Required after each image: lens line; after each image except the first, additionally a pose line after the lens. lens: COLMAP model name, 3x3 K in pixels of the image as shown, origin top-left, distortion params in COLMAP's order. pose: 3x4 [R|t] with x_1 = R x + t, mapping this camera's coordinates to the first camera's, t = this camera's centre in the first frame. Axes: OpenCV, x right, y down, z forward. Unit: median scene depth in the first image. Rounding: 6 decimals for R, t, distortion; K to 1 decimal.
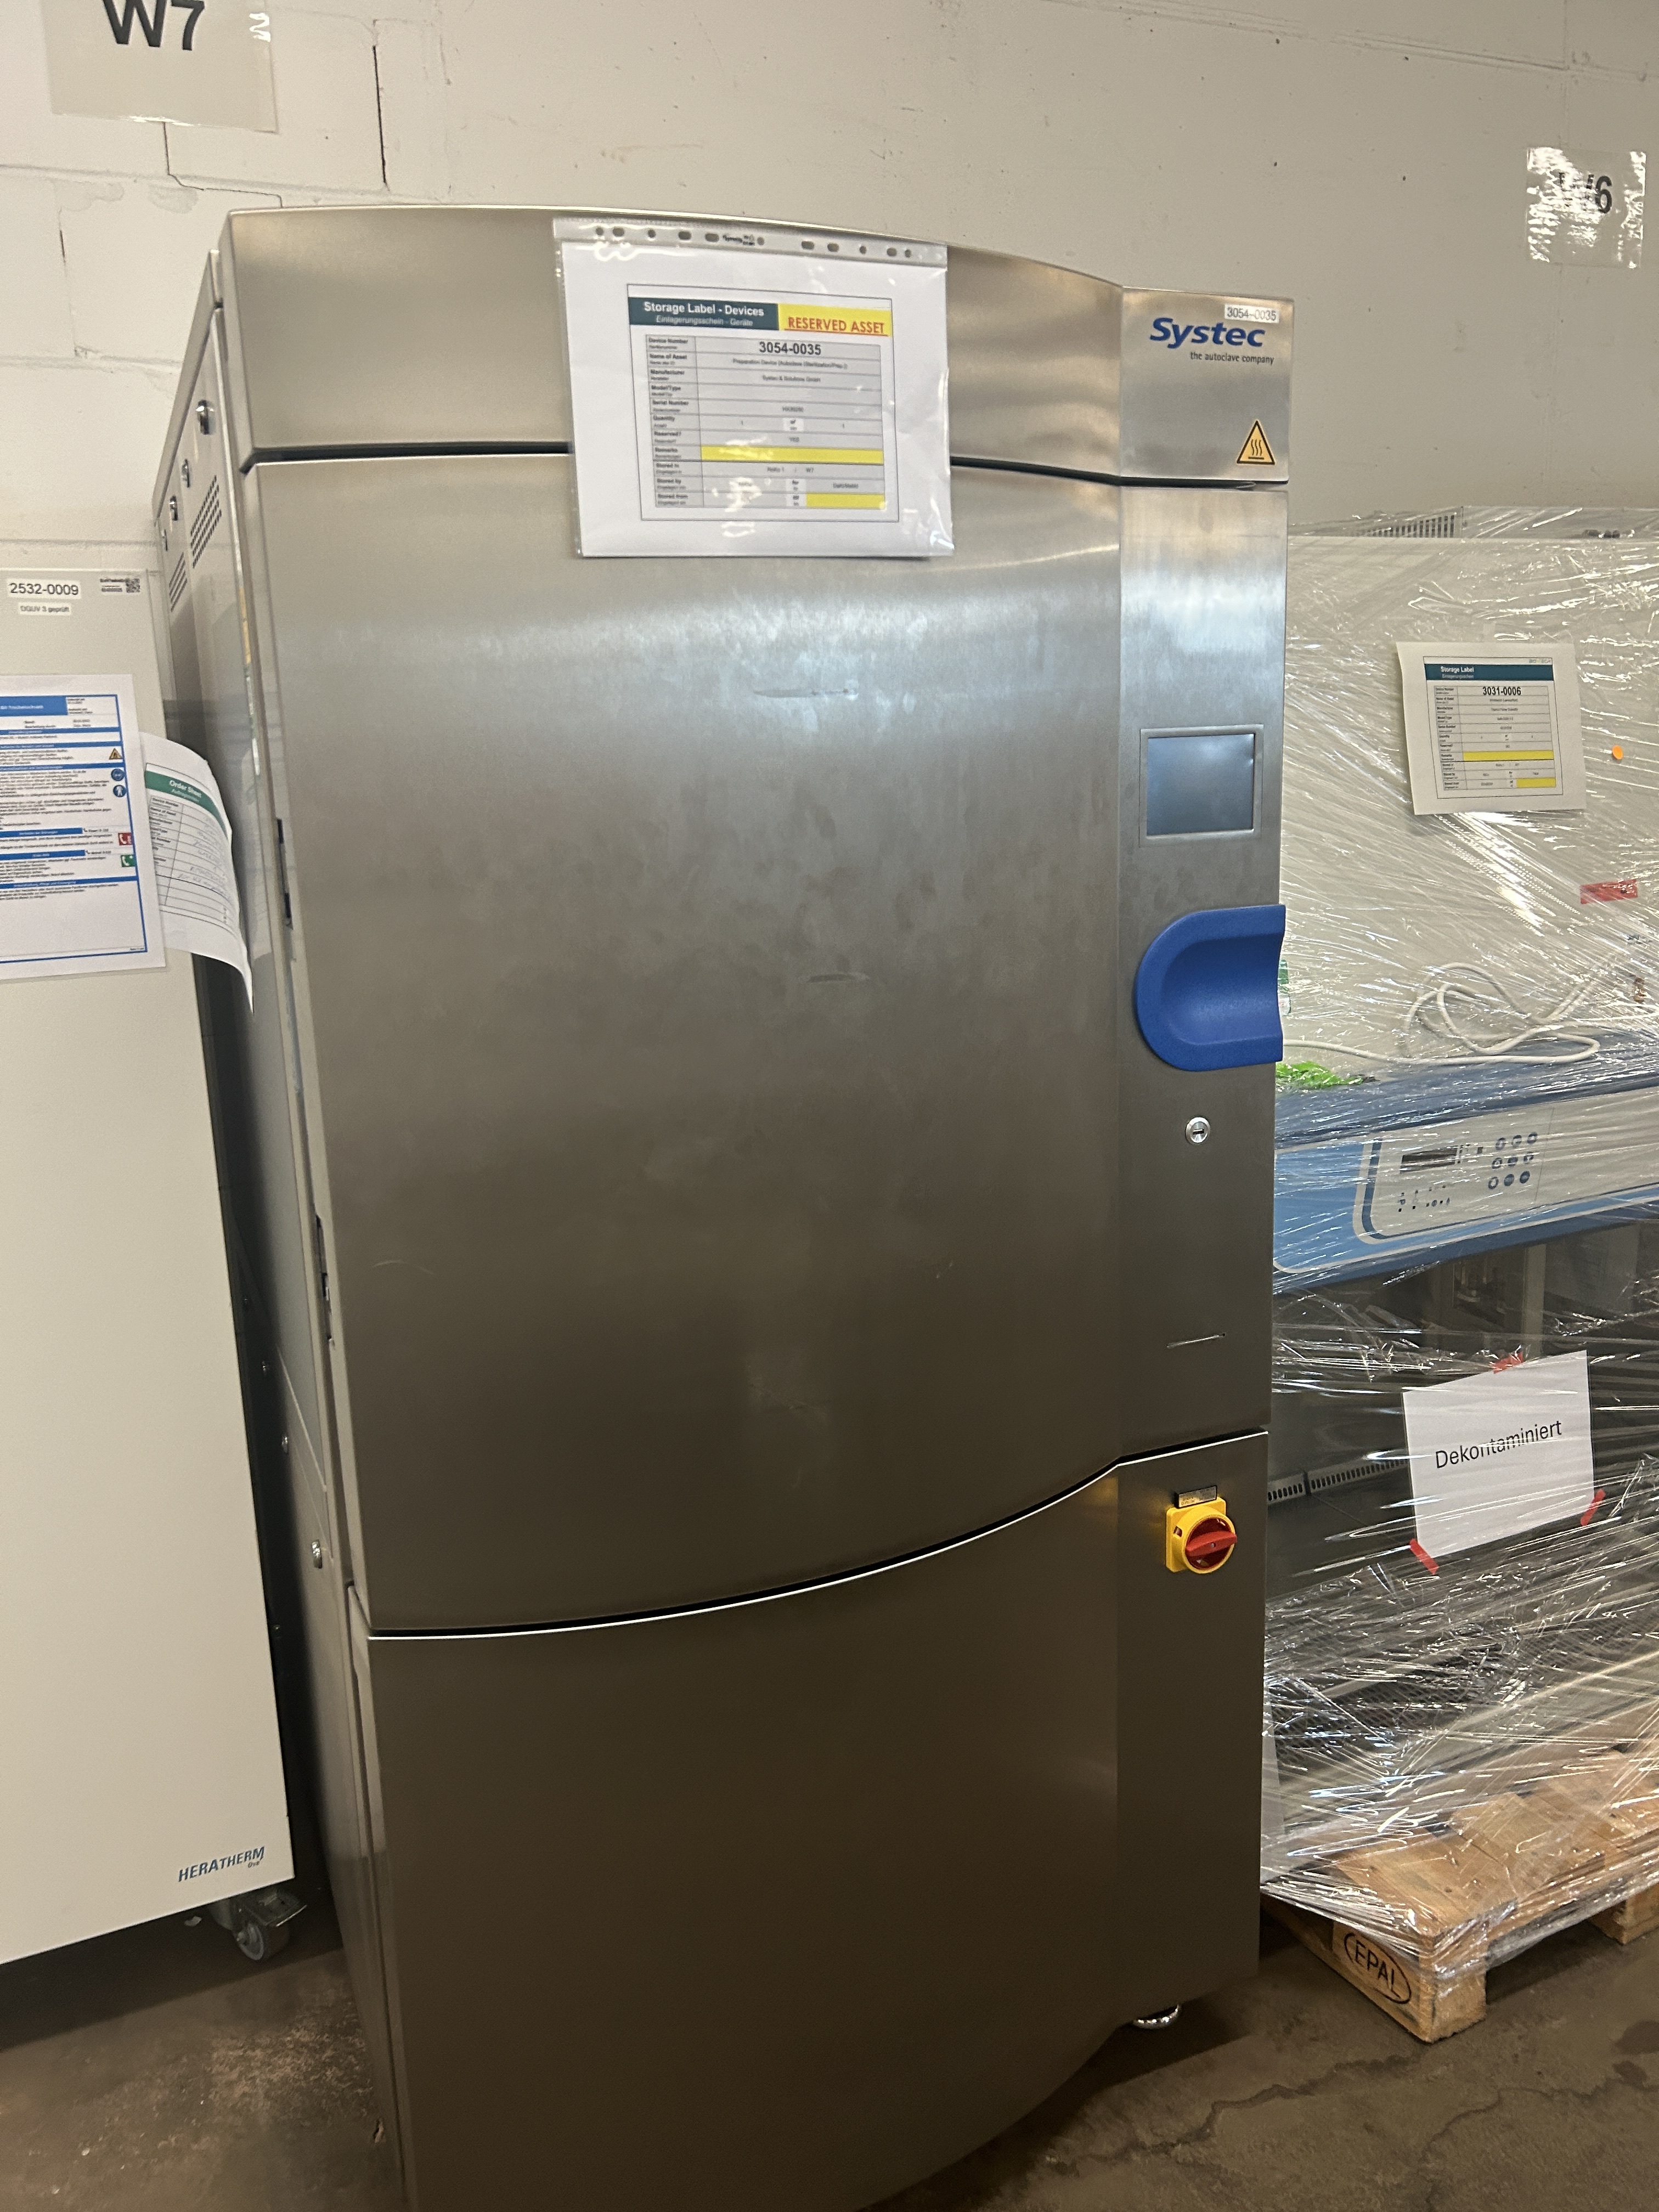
lens RADIAL K [[1720.9, 0, 856.7], [0, 1720.9, 1106.5], [0, 0, 1]] dist [0.049030, -0.047582]
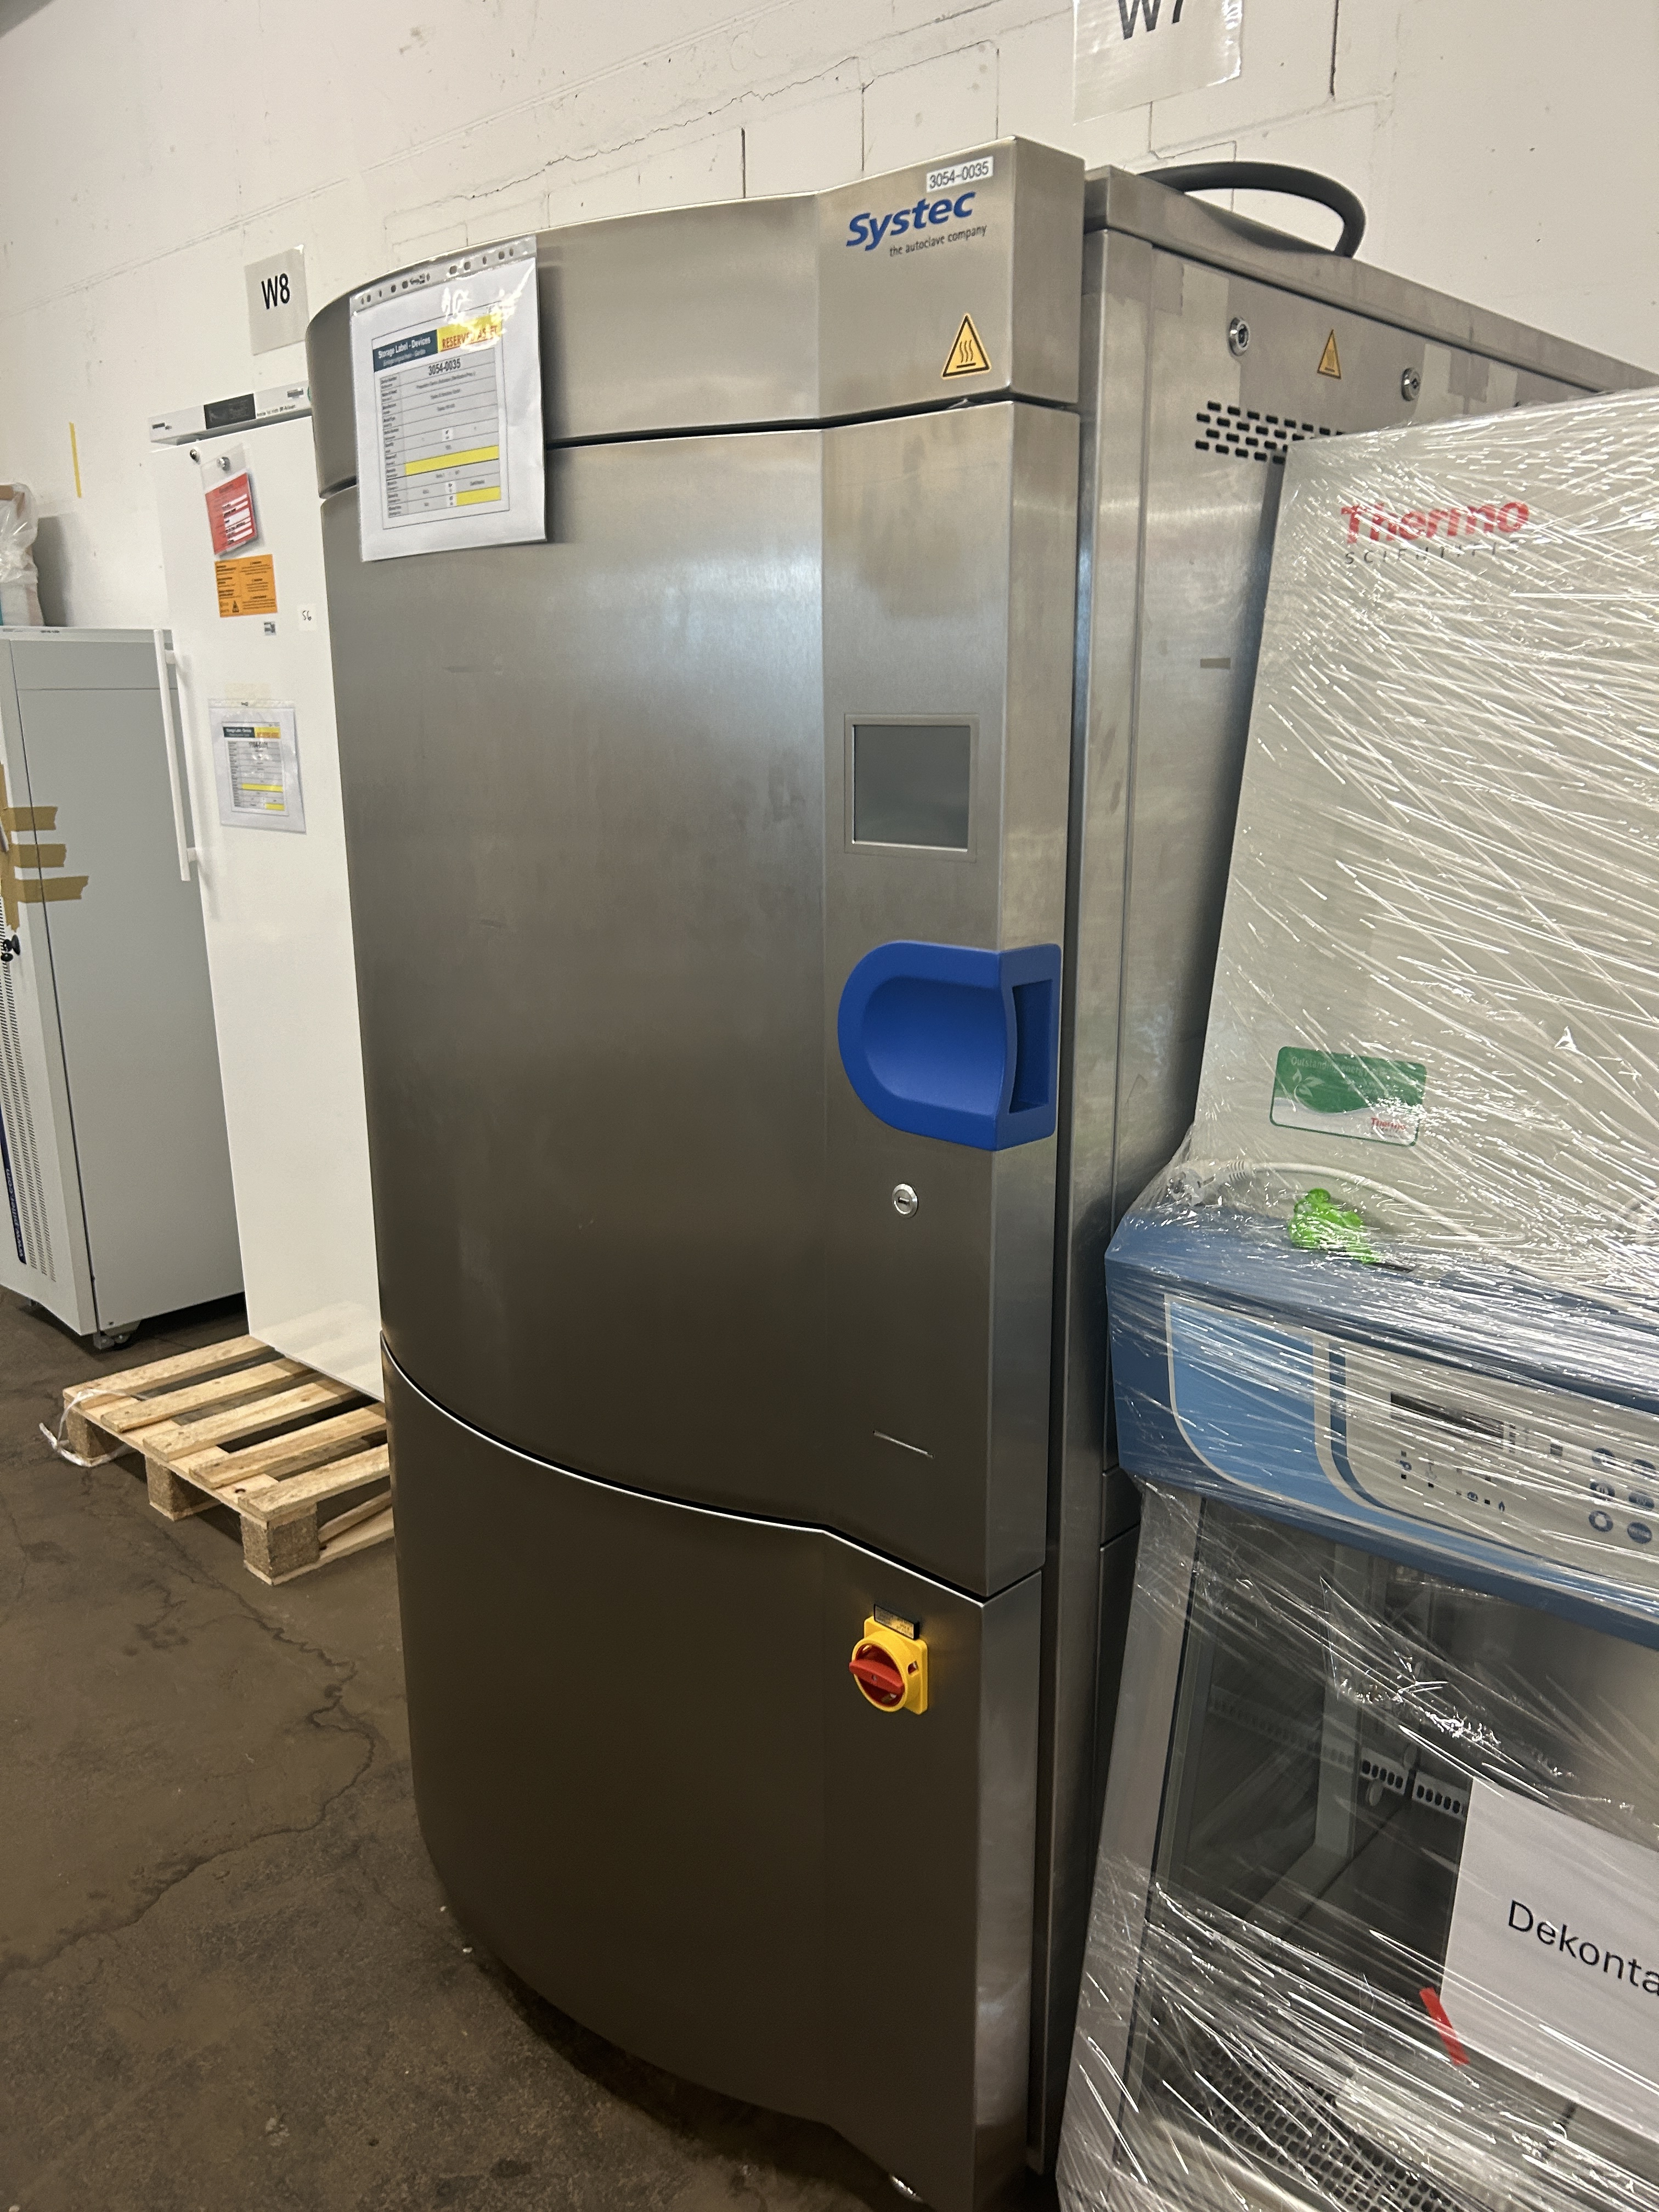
lens RADIAL K [[1720.9, 0, 856.7], [0, 1720.9, 1106.5], [0, 0, 1]] dist [0.049030, -0.047582]
pose [[0.371288, 0.251438, -0.893826, 1.008937], [-0.195749, 0.962198, 0.189360, -0.200491], [0.907650, 0.104658, 0.406471, 0.699565]]
